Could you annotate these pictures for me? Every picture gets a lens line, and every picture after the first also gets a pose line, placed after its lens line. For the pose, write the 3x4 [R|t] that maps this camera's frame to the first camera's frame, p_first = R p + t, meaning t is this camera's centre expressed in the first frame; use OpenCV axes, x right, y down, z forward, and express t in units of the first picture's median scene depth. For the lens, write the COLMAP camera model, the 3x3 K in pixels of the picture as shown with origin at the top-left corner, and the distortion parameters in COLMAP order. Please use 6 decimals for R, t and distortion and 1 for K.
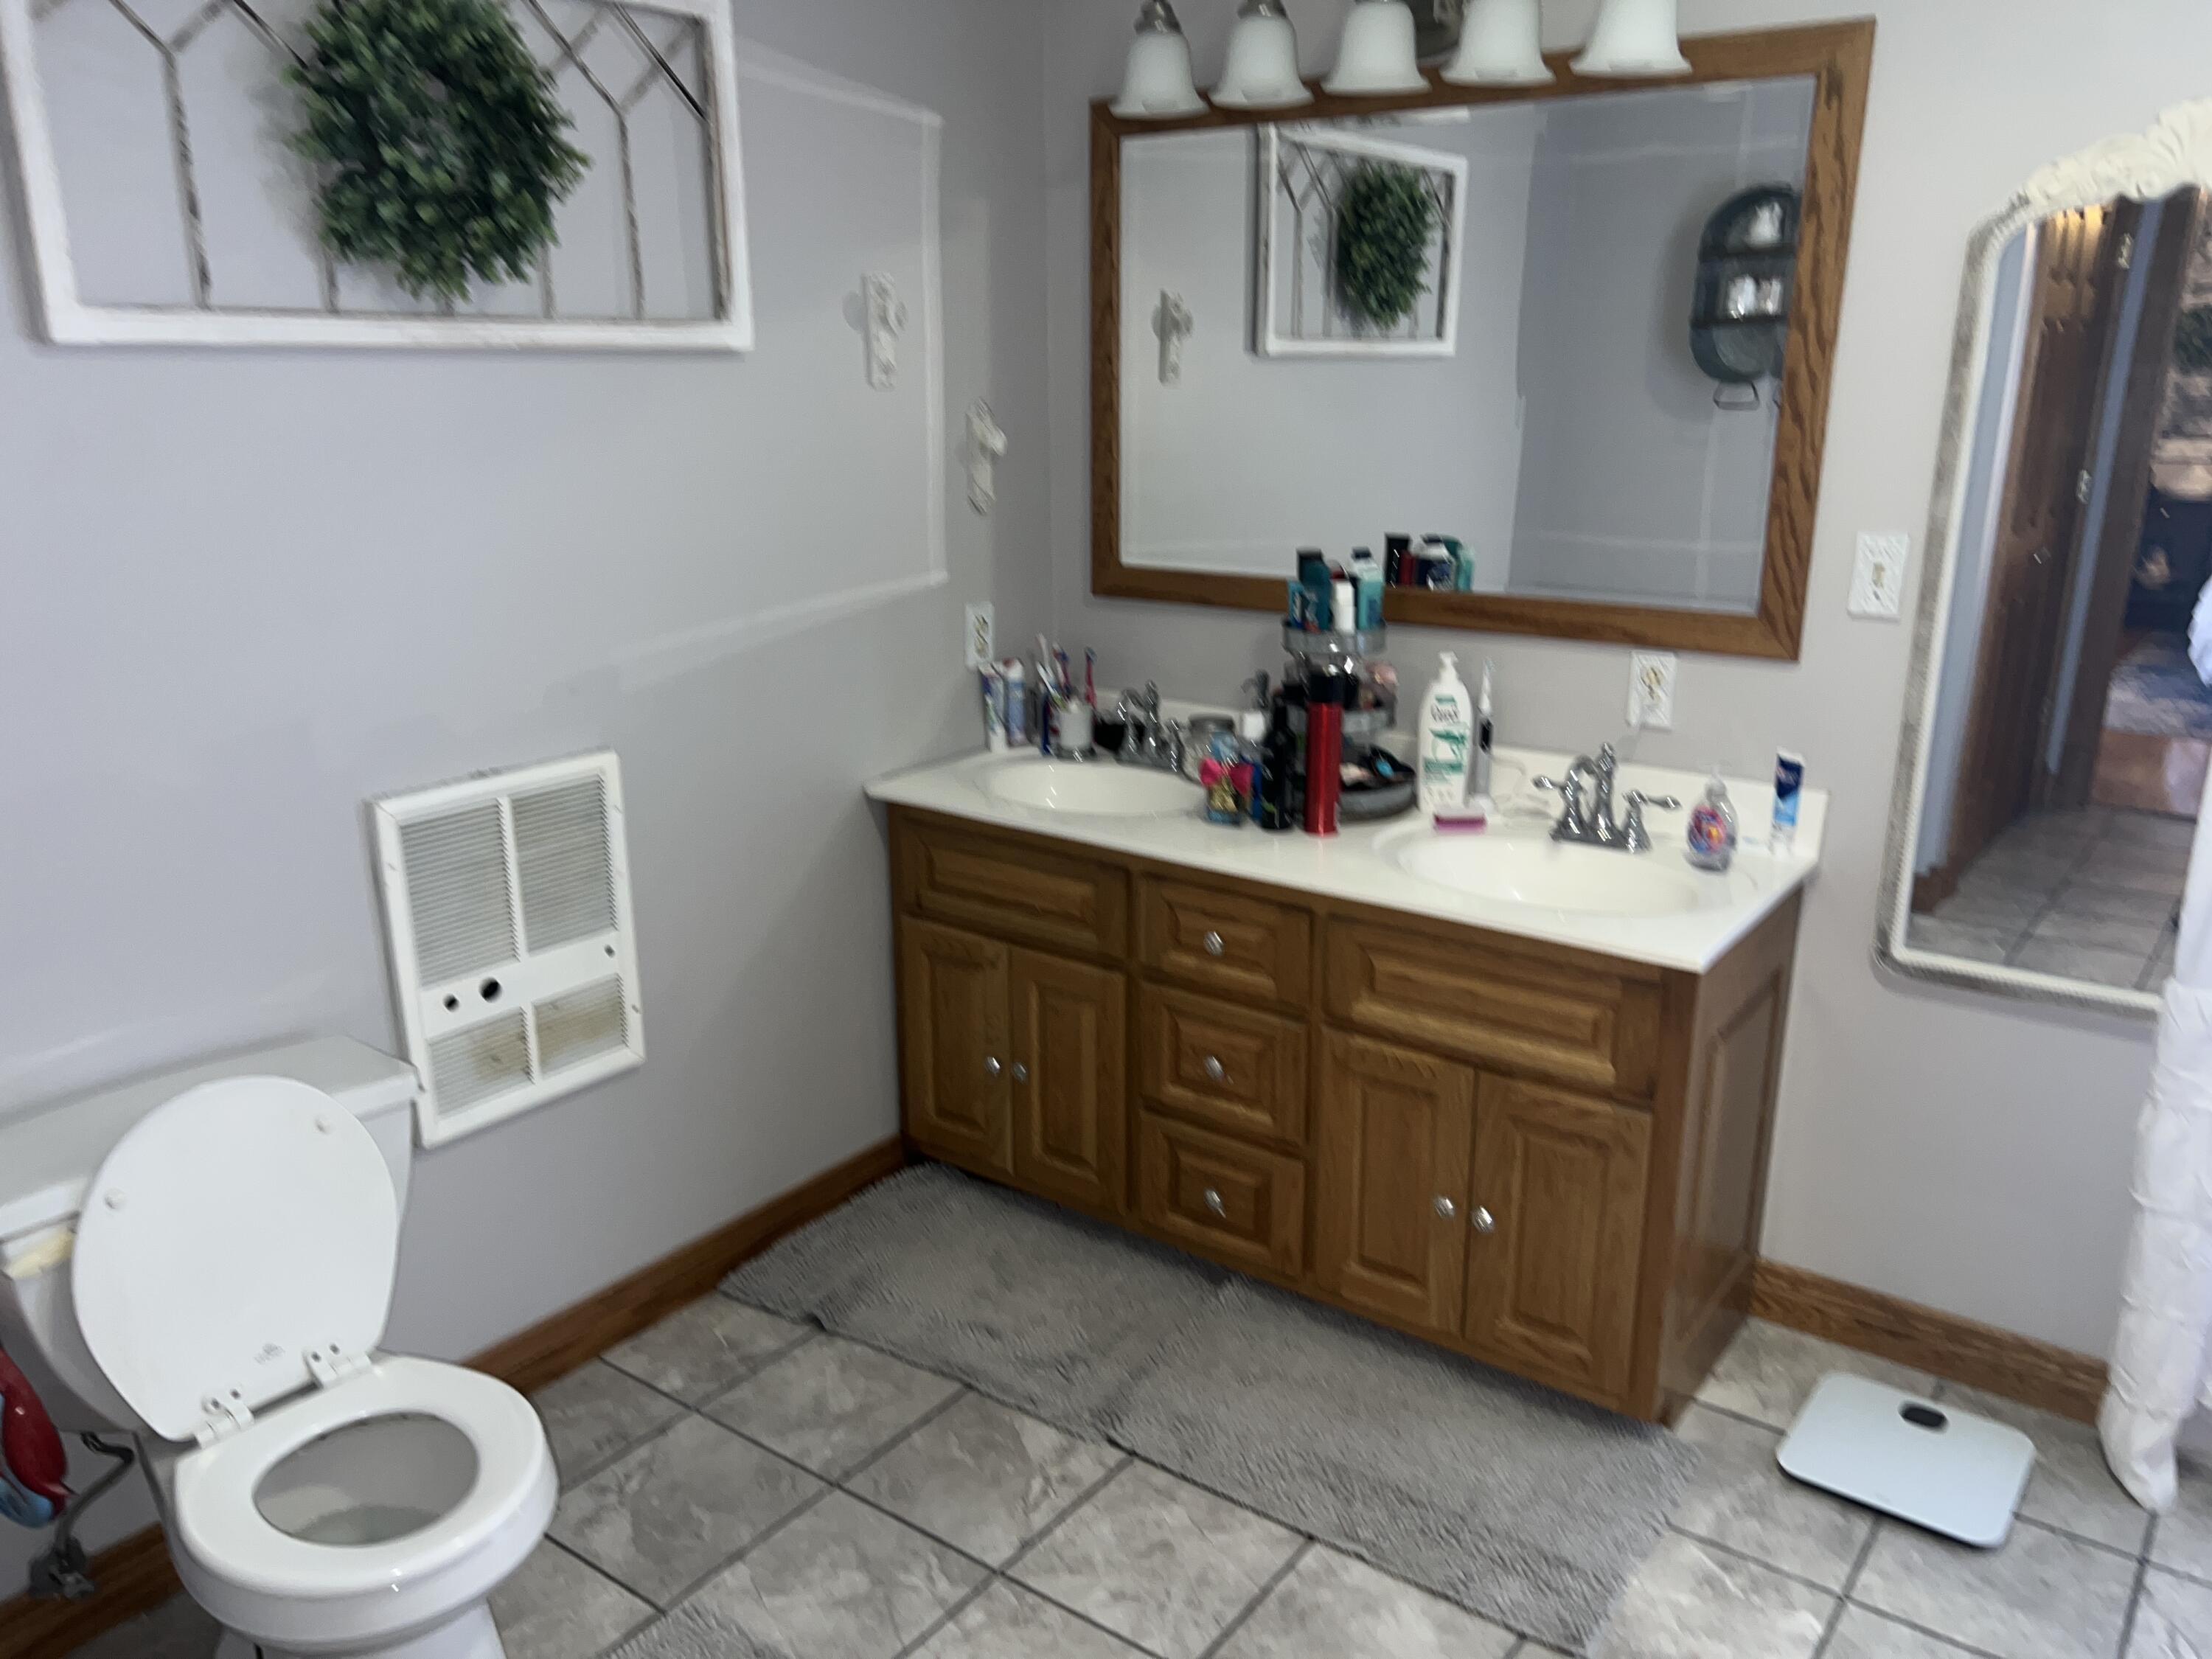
lens RADIAL K [[1667.0, 0, 1122.1], [0, 1667.0, 845.4], [0, 0, 1]] dist [0.044236, -0.050723]
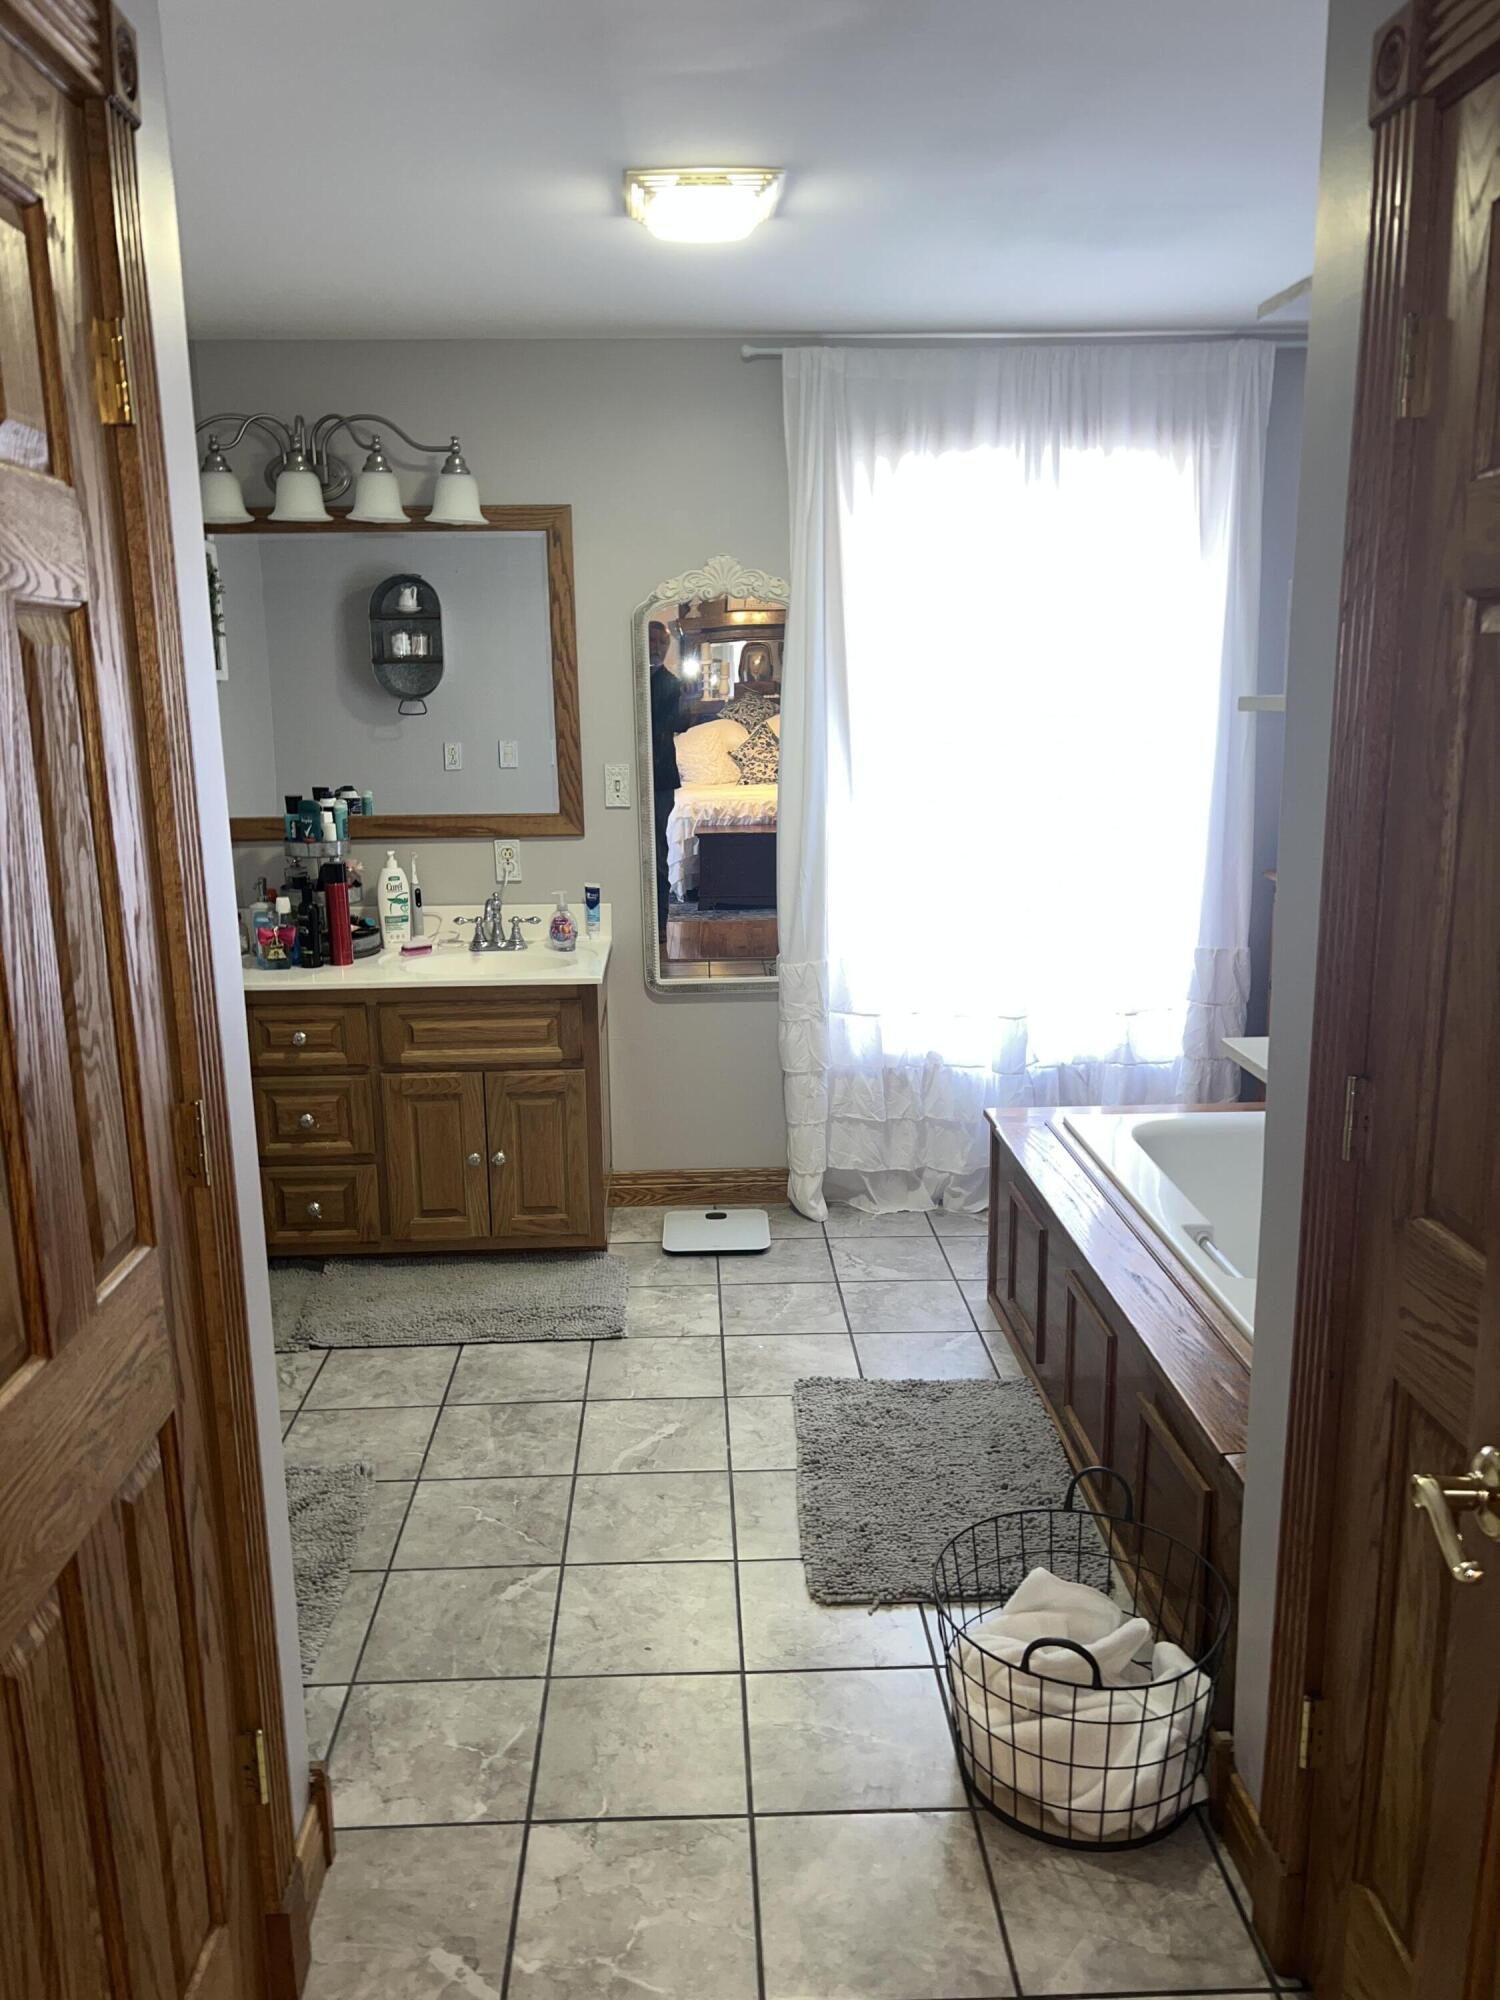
lens RADIAL K [[1507.2, 0, 737.9], [0, 1507.2, 996.9], [0, 0, 1]] dist [0.044236, -0.050723]
pose [[0.780163, -0.134441, 0.610960, -0.505436], [0.188276, 0.981814, -0.024372, 0.137828], [-0.596572, 0.134043, 0.791287, -0.396067]]
